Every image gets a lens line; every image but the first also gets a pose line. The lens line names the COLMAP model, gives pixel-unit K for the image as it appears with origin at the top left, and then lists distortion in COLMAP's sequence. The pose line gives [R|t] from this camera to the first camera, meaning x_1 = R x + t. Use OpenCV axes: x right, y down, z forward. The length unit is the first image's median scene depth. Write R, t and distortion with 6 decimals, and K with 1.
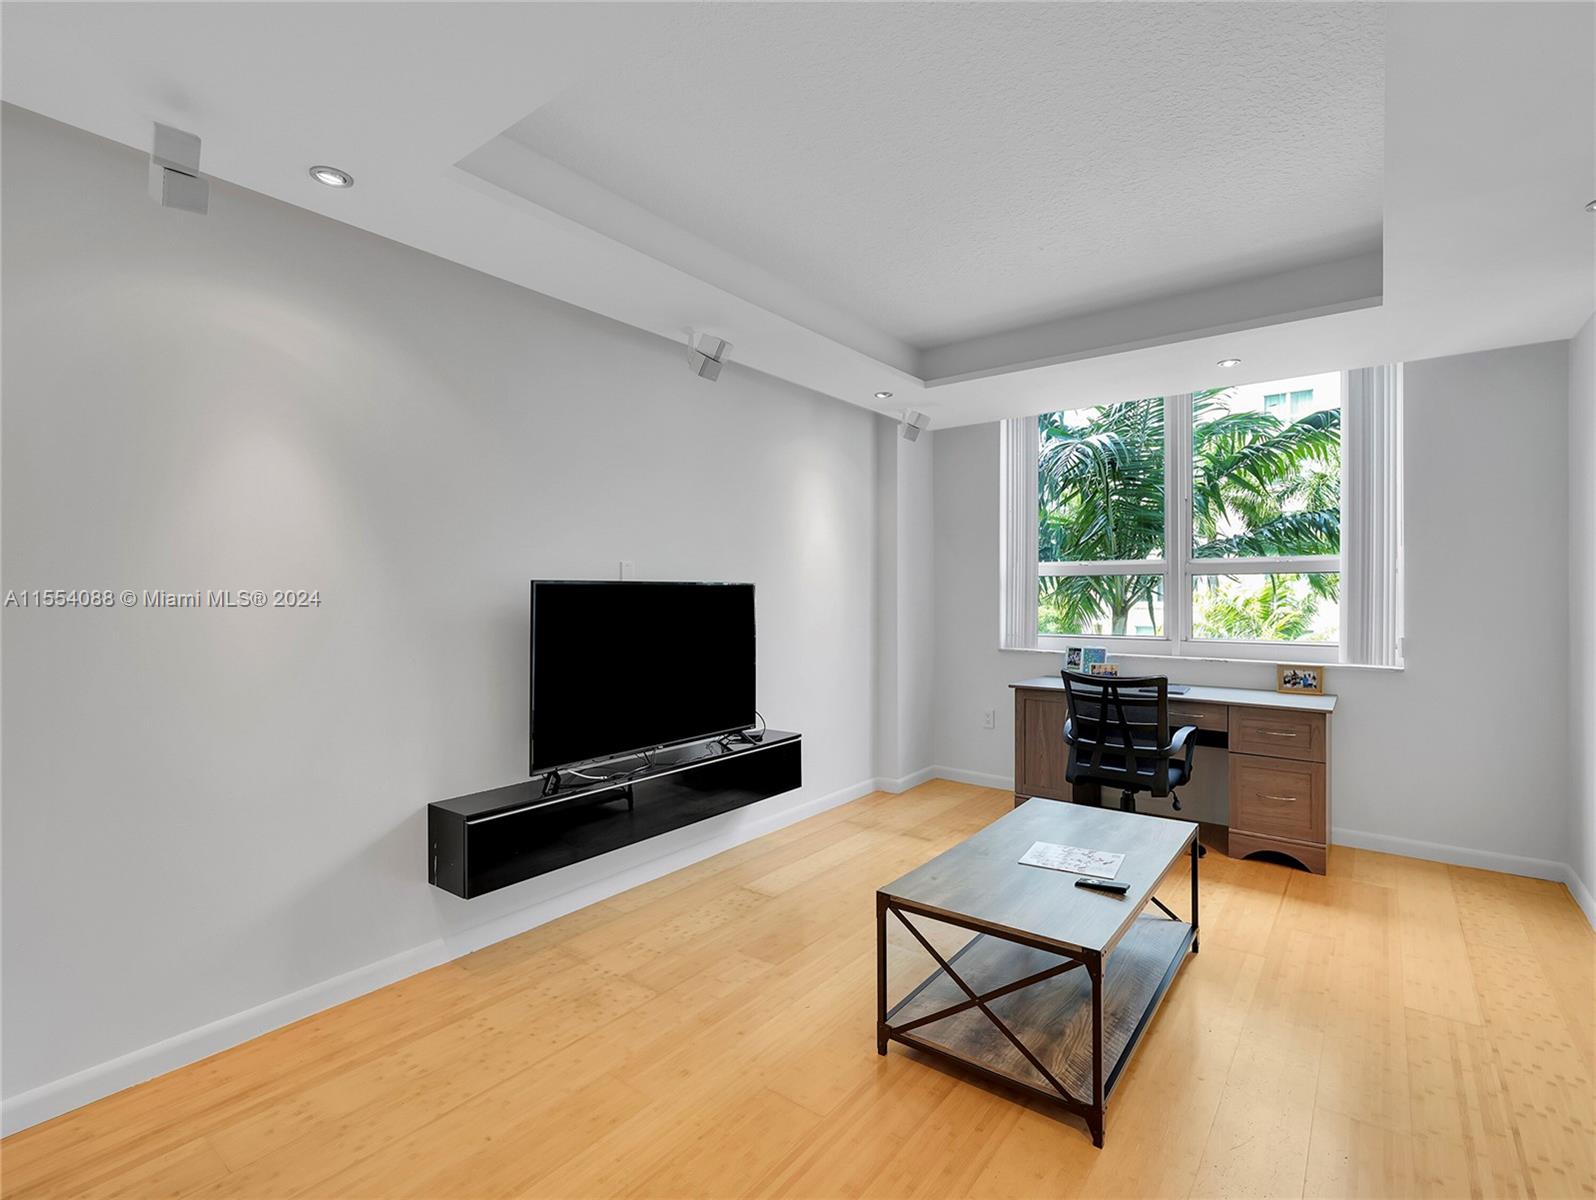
lens RADIAL K [[758.7, 0, 789.2], [0, 758.7, 596.5], [0, 0, 1]] dist [-0.004137, 0.000717]
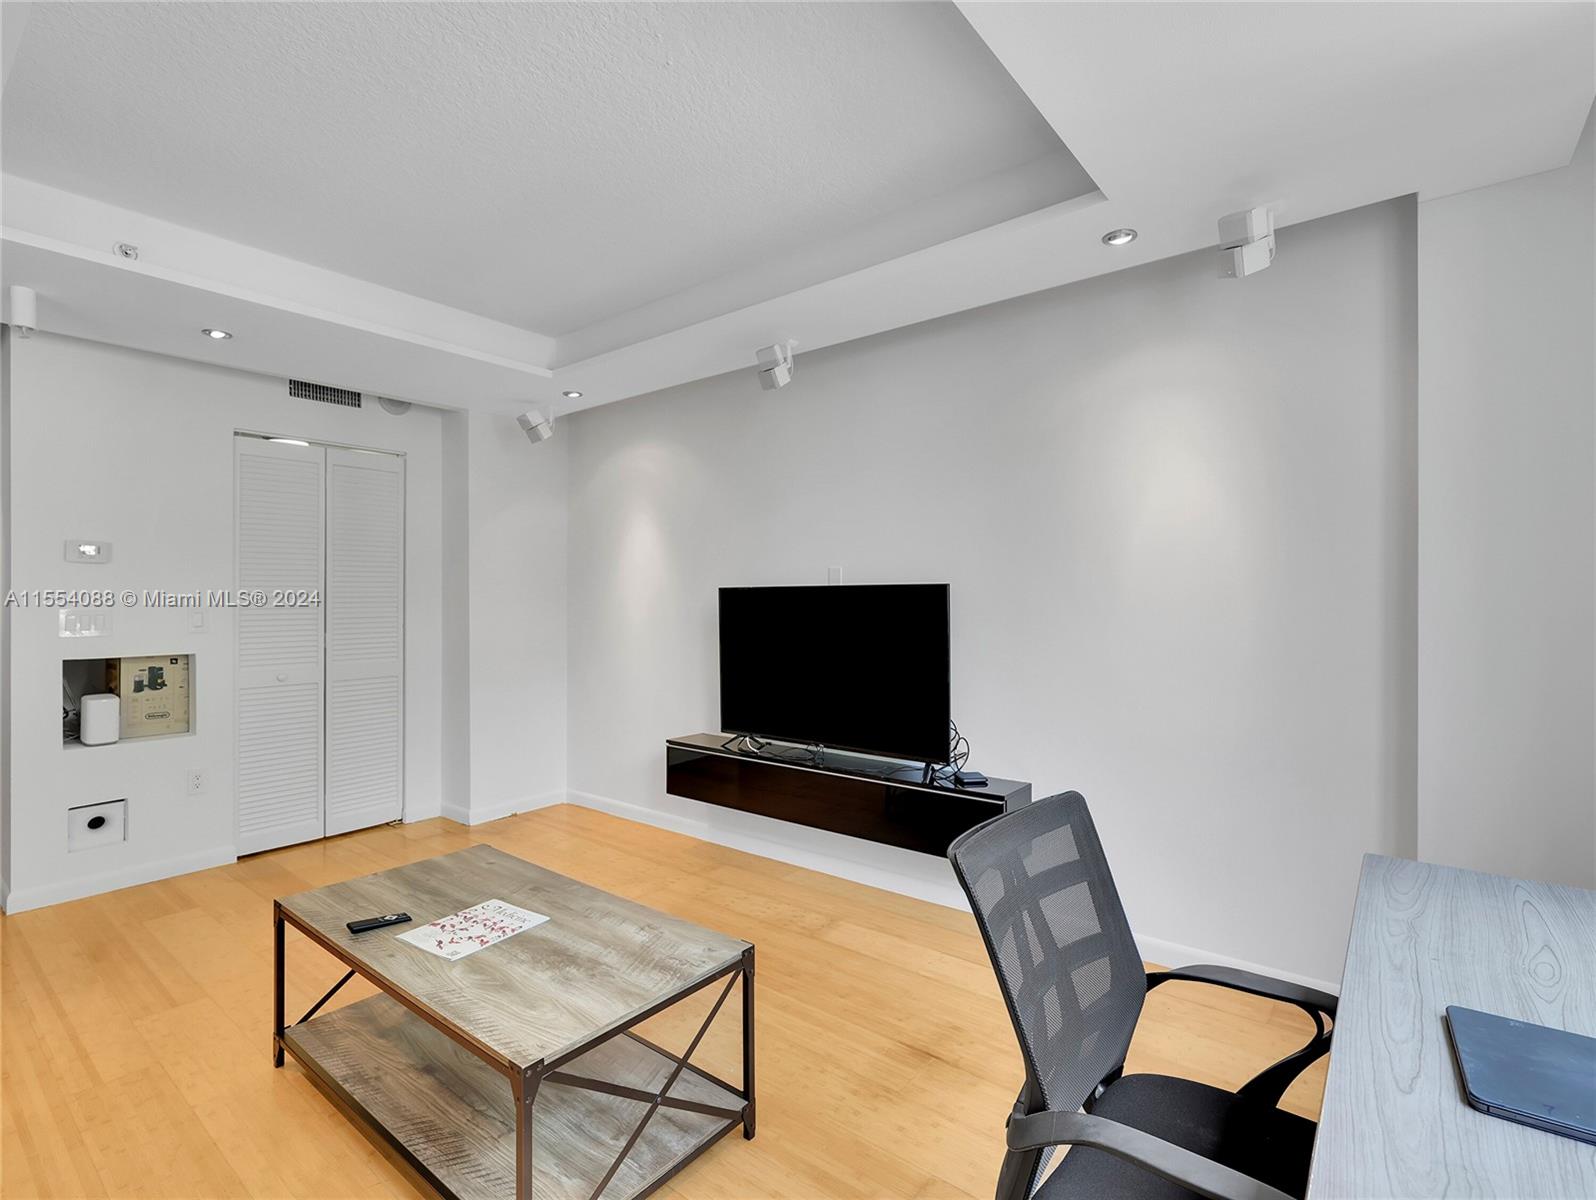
lens RADIAL K [[758.7, 0, 810.5], [0, 758.7, 598.7], [0, 0, 1]] dist [-0.004137, 0.000717]
pose [[-0.015394, 0.005000, -0.999869, 0.993743], [0.006986, 0.999964, 0.004893, -0.007733], [0.999857, -0.006910, -0.015428, 1.156706]]
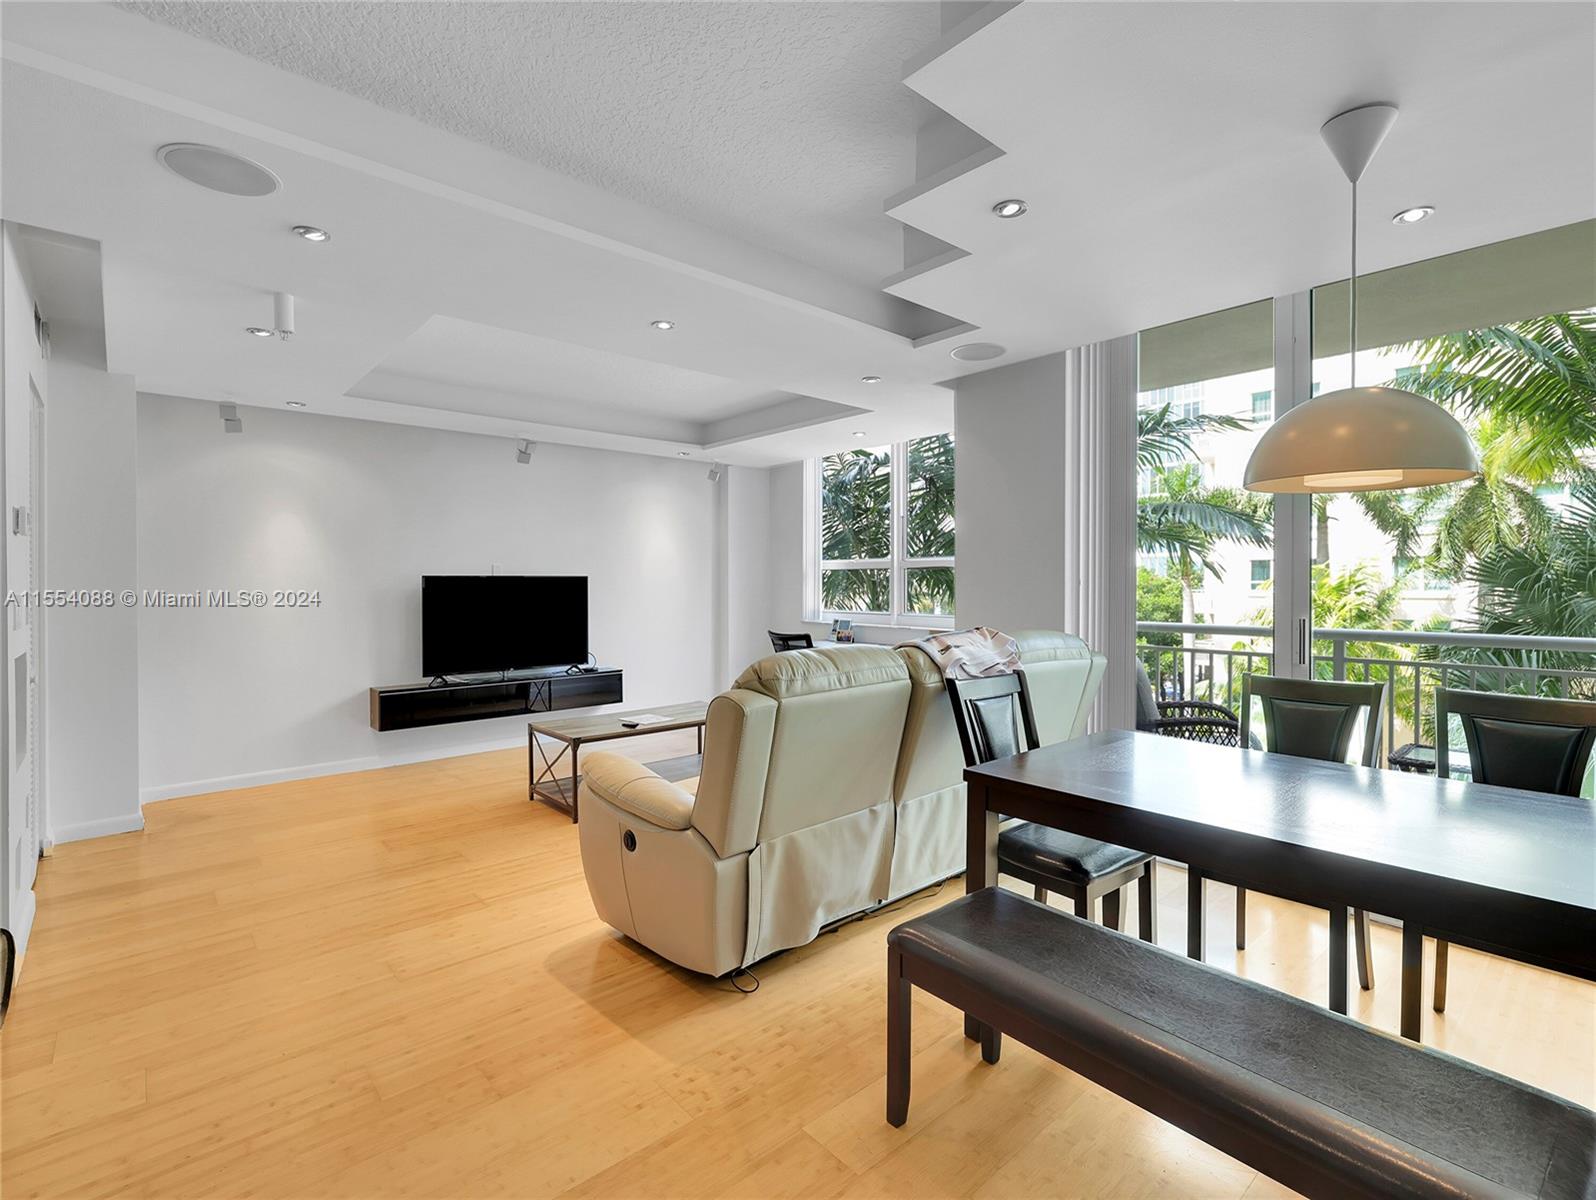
lens RADIAL K [[758.7, 0, 784.2], [0, 758.7, 600.1], [0, 0, 1]] dist [-0.004137, 0.000717]
pose [[0.979703, 0.002514, -0.200437, 0.928840], [0.001326, 0.999818, 0.019019, 0.005090], [0.200448, -0.018898, 0.979522, -0.691099]]
